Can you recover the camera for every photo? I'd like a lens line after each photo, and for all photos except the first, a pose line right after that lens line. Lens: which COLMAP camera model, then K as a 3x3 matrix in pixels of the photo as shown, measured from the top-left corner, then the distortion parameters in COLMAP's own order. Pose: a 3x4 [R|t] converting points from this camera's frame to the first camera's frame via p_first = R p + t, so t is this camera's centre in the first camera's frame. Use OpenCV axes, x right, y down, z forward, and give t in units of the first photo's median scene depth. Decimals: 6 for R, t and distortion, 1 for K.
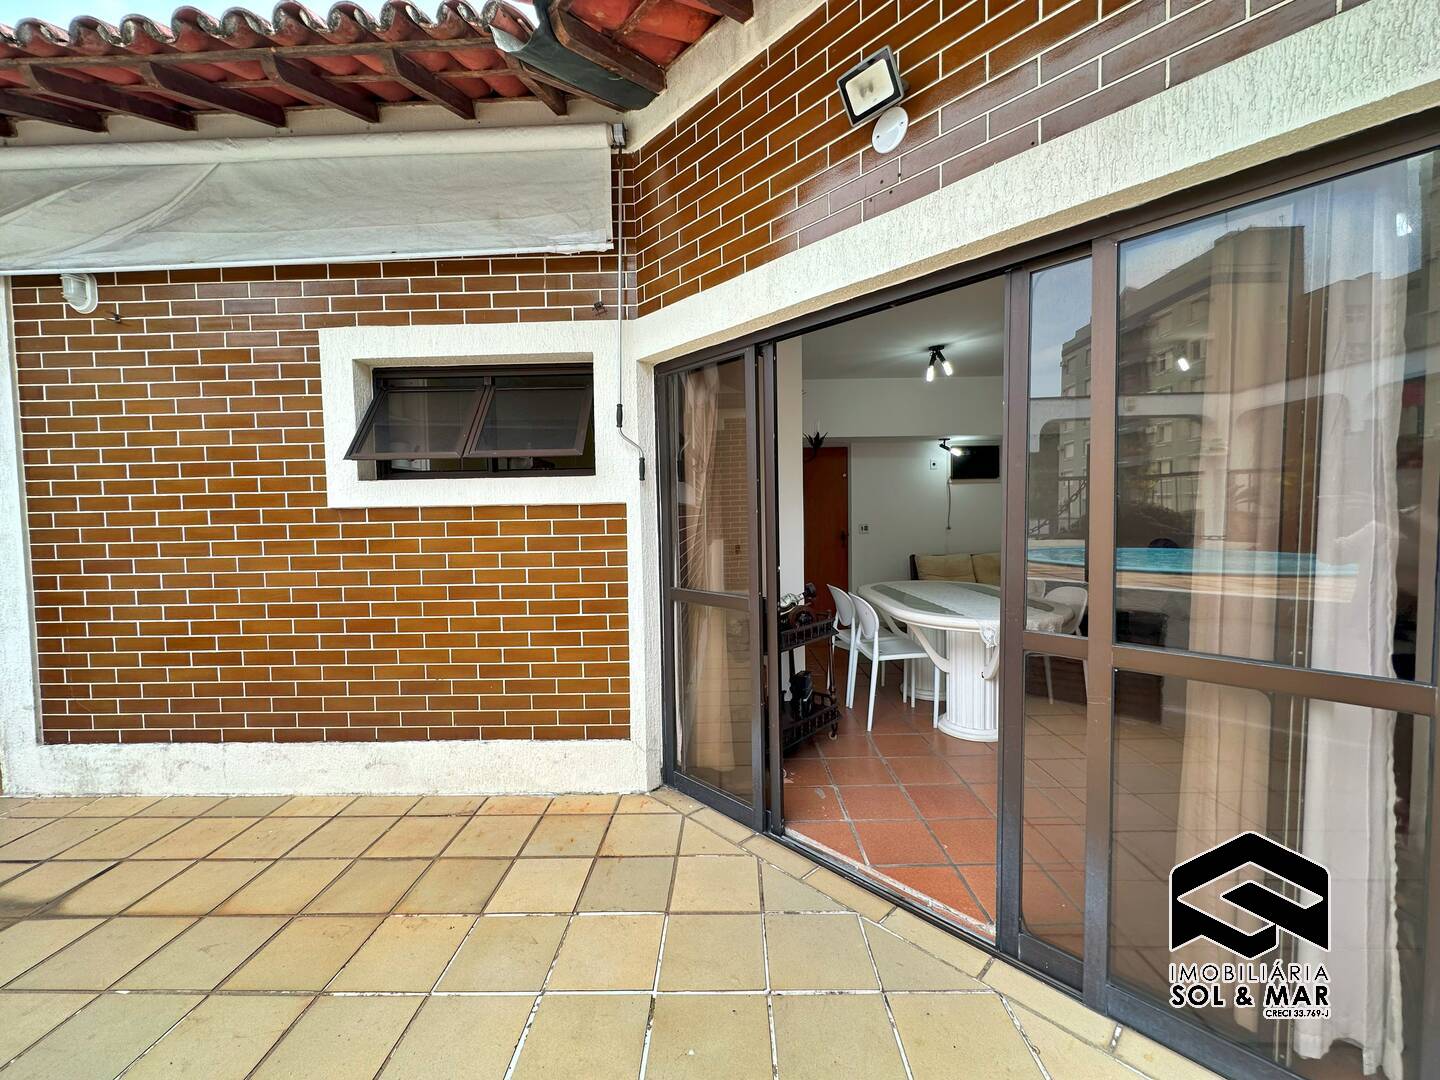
lens RADIAL K [[572.3, 0, 712.1], [0, 572.3, 545.9], [0, 0, 1]] dist [-0.000616, 0.000436]
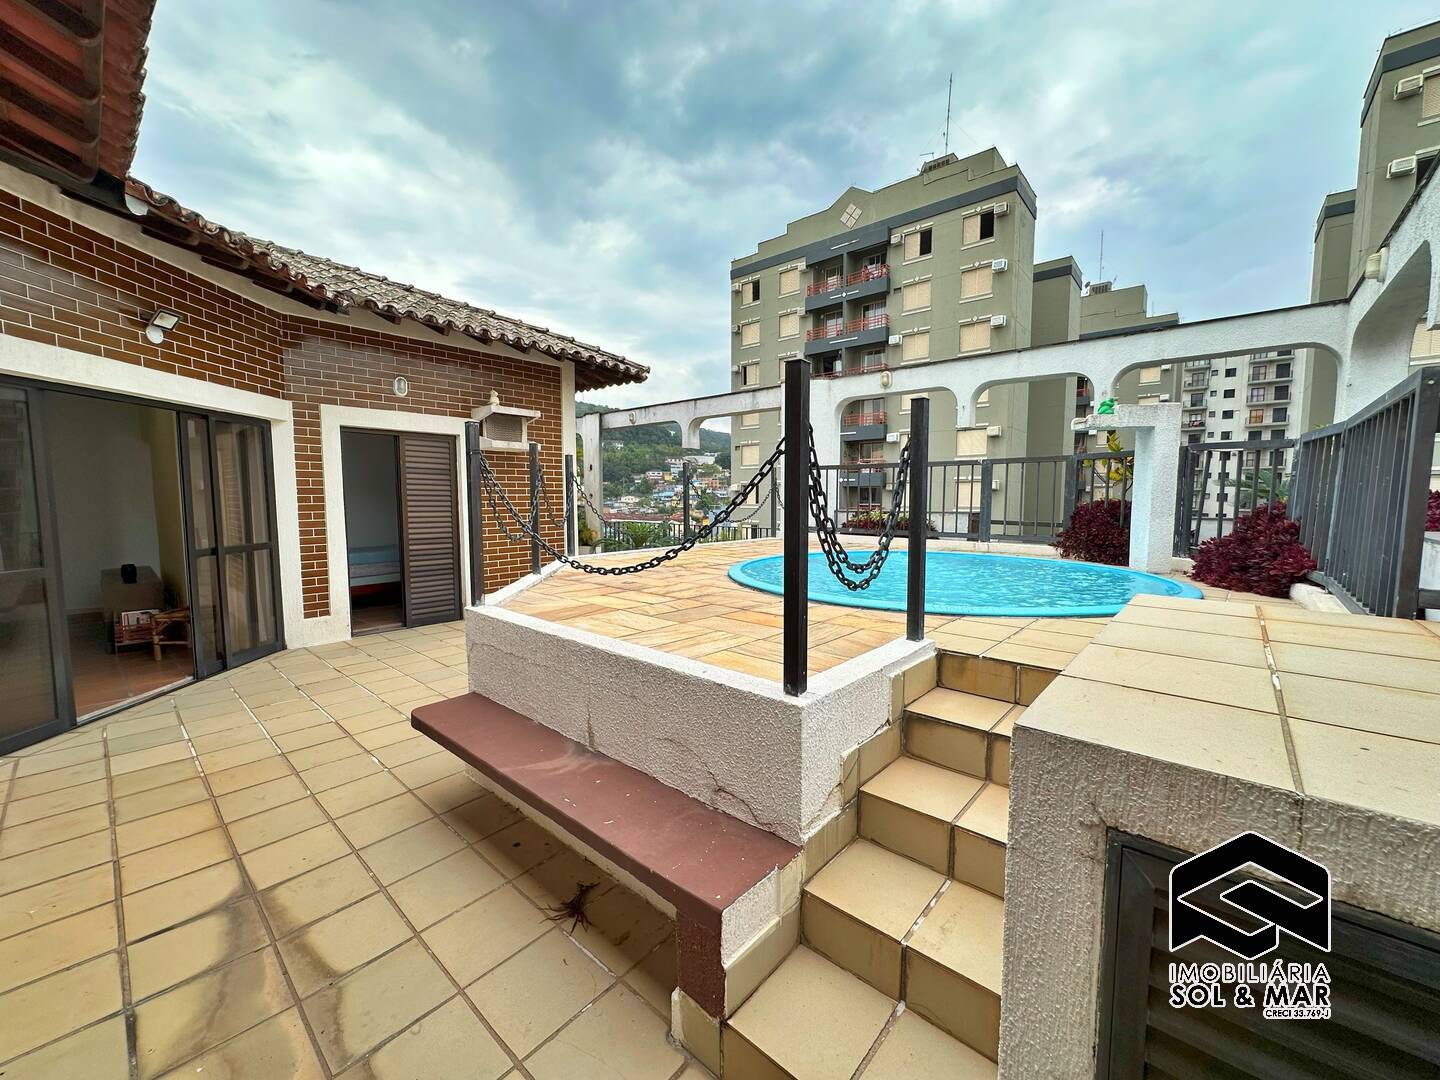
lens RADIAL K [[574.2, 0, 720.0], [0, 574.2, 540.0], [0, 0, 1]] dist [-0.001945, 0.000494]
pose [[-0.756013, -0.031899, 0.653779, -1.868717], [0.055964, 0.992004, 0.113117, -0.035884], [-0.652160, 0.122105, -0.748183, 0.864450]]
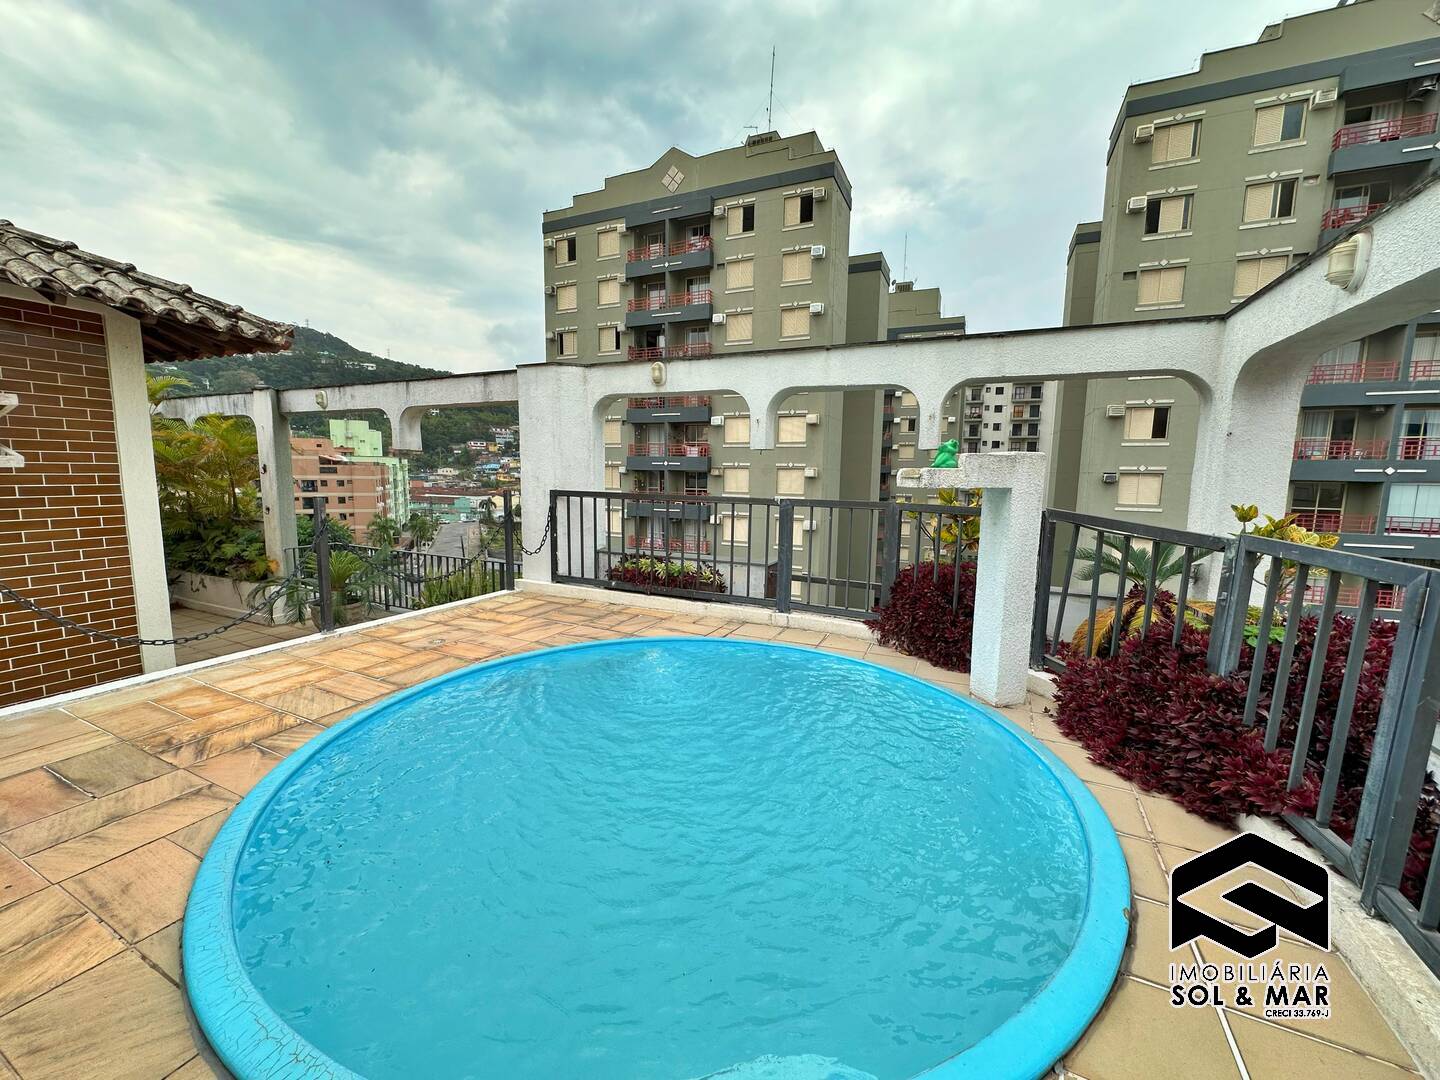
lens RADIAL K [[574.2, 0, 720.0], [0, 574.2, 540.0], [0, 0, 1]] dist [-0.001945, 0.000494]
pose [[-0.907761, -0.045747, 0.416986, -1.687955], [0.028287, 0.985098, 0.169652, -0.199723], [-0.418533, 0.165798, -0.892940, 0.002615]]
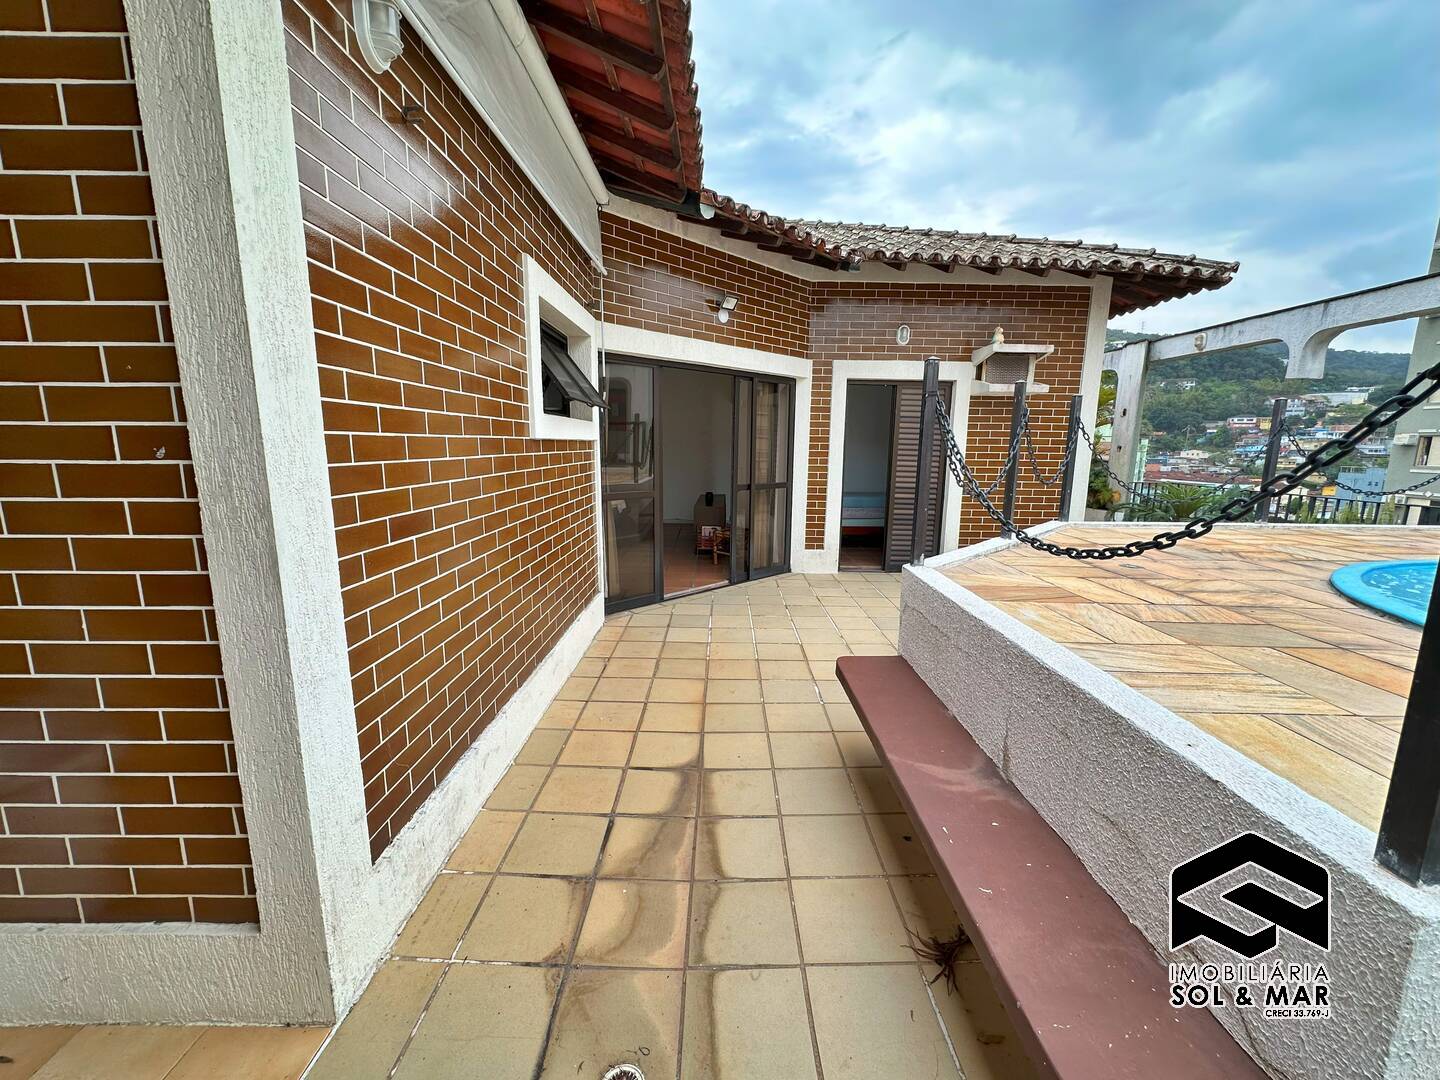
lens RADIAL K [[574.2, 0, 720.0], [0, 574.2, 540.0], [0, 0, 1]] dist [-0.001945, 0.000494]
pose [[-0.015900, -0.148932, 0.988720, -1.786016], [0.050167, 0.987480, 0.149552, -0.024555], [-0.998614, 0.051979, -0.008229, 0.710478]]
